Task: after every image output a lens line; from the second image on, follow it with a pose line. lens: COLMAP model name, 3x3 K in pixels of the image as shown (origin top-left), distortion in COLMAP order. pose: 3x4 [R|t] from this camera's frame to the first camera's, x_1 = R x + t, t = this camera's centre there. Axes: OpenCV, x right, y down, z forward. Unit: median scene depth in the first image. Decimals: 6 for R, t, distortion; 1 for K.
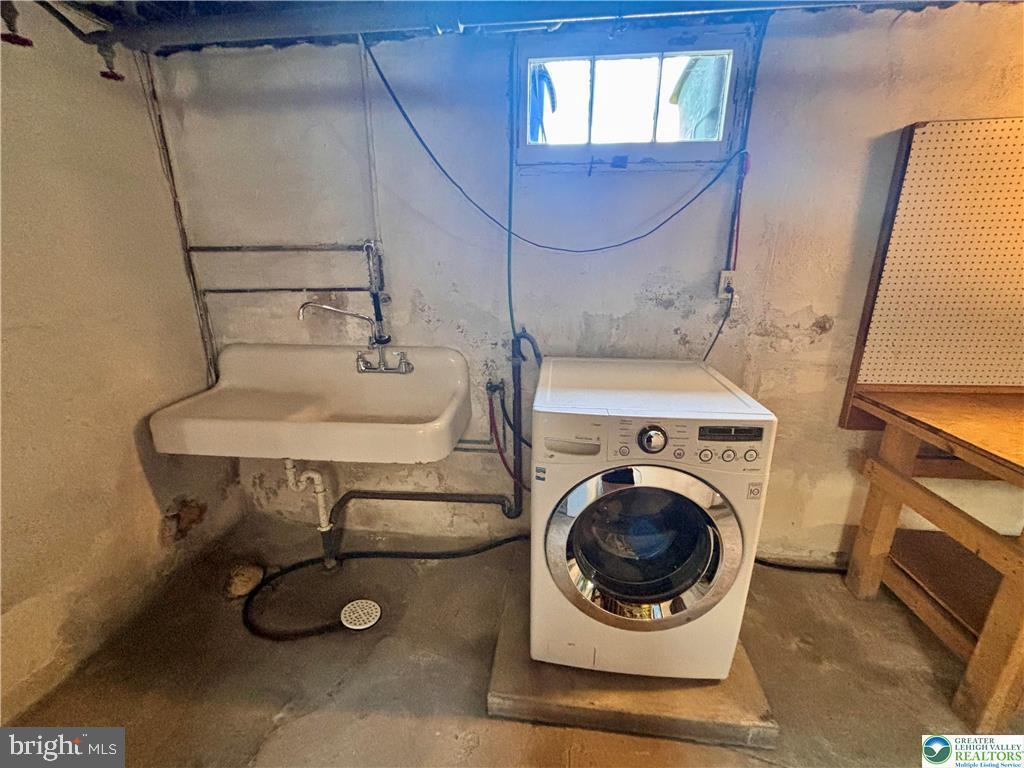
lens RADIAL K [[417.0, 0, 509.4], [0, 417.0, 383.0], [0, 0, 1]] dist [-0.000482, -0.002049]
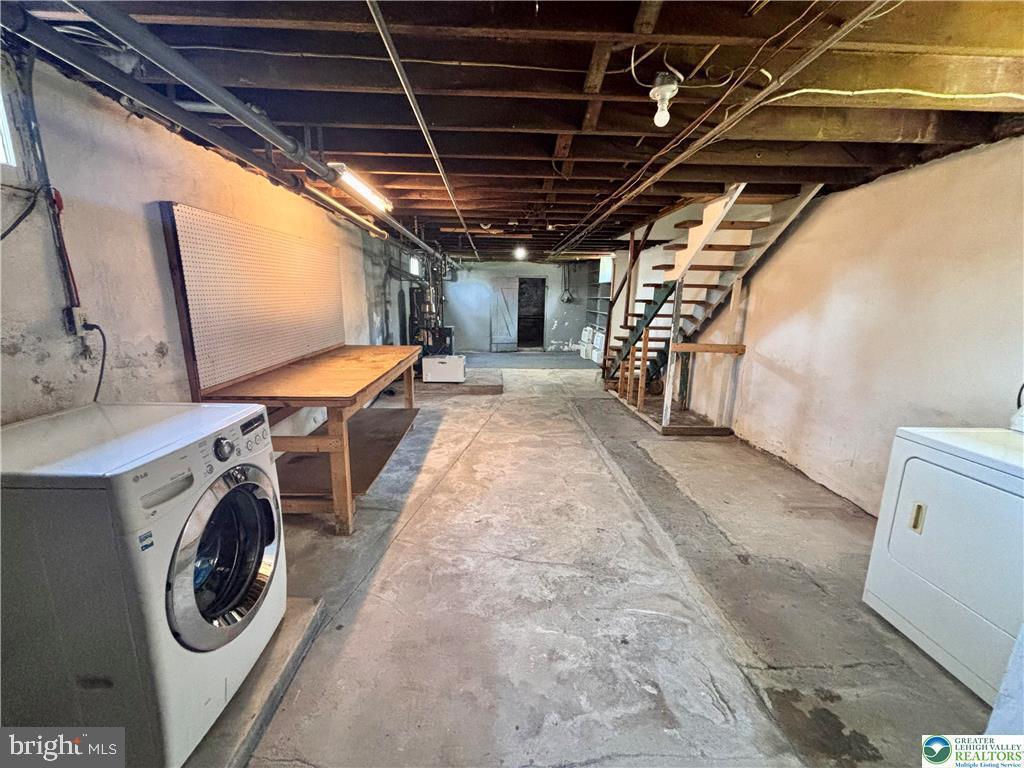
lens RADIAL K [[417.0, 0, 508.1], [0, 417.0, 384.3], [0, 0, 1]] dist [-0.000482, -0.002049]
pose [[-0.154629, -0.197425, 0.968046, -0.665455], [0.266575, 0.935152, 0.233297, -0.071281], [-0.951329, 0.294131, -0.091973, 0.221459]]
